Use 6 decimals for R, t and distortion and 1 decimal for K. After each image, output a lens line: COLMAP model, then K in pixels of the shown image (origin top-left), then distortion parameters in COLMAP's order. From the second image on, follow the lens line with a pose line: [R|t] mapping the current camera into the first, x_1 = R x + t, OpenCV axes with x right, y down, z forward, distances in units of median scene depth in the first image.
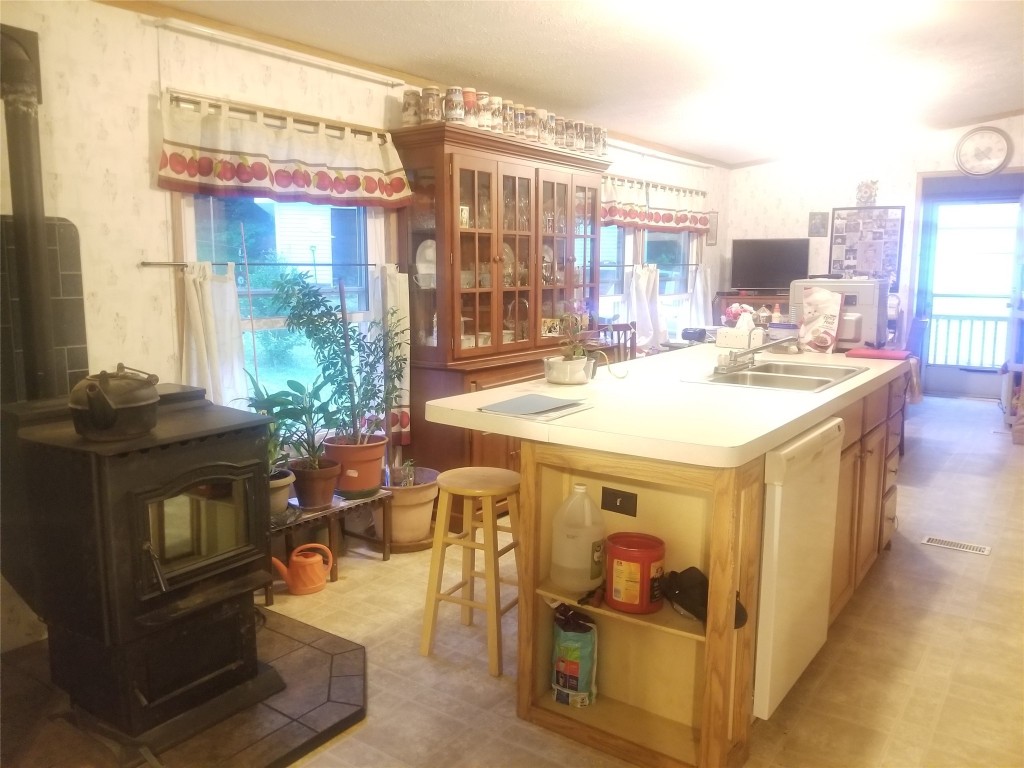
lens RADIAL K [[795.1, 0, 542.6], [0, 795.1, 384.0], [0, 0, 1]] dist [0.059119, -0.122005]
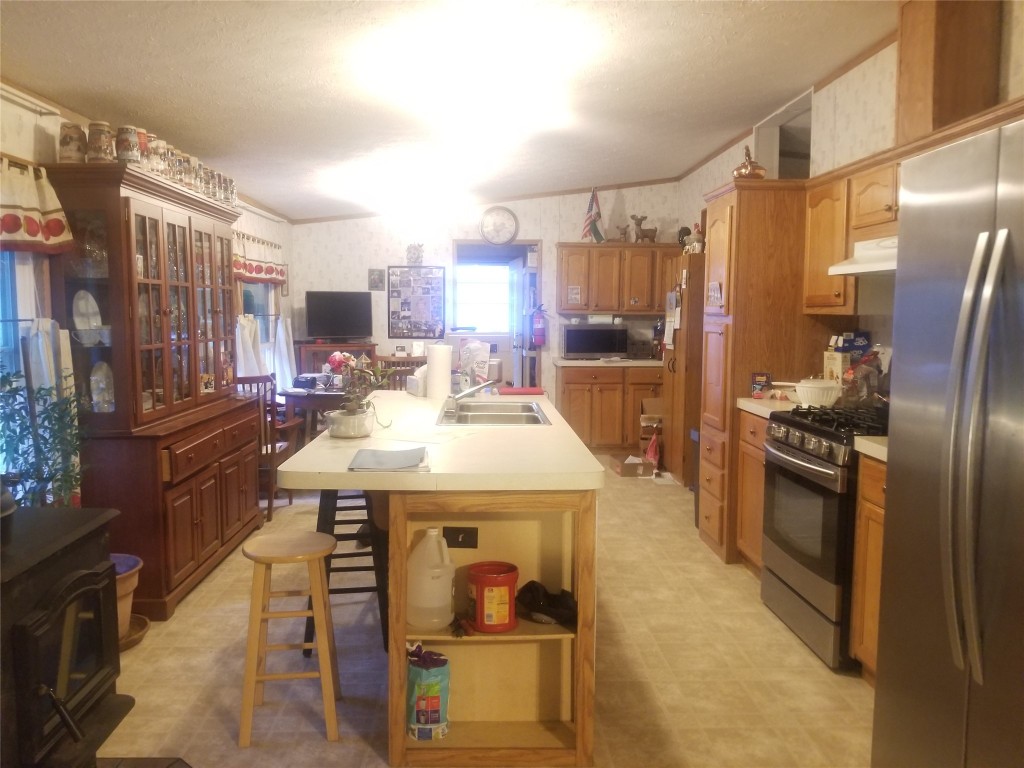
lens RADIAL K [[770.0, 0, 512.0], [0, 770.0, 384.0], [0, 0, 1]] dist [0.052601, -0.108680]
pose [[0.798417, -0.052590, 0.599804, -0.294848], [0.083841, 0.996184, -0.024259, -0.020147], [-0.596239, 0.069657, 0.799779, 0.053860]]
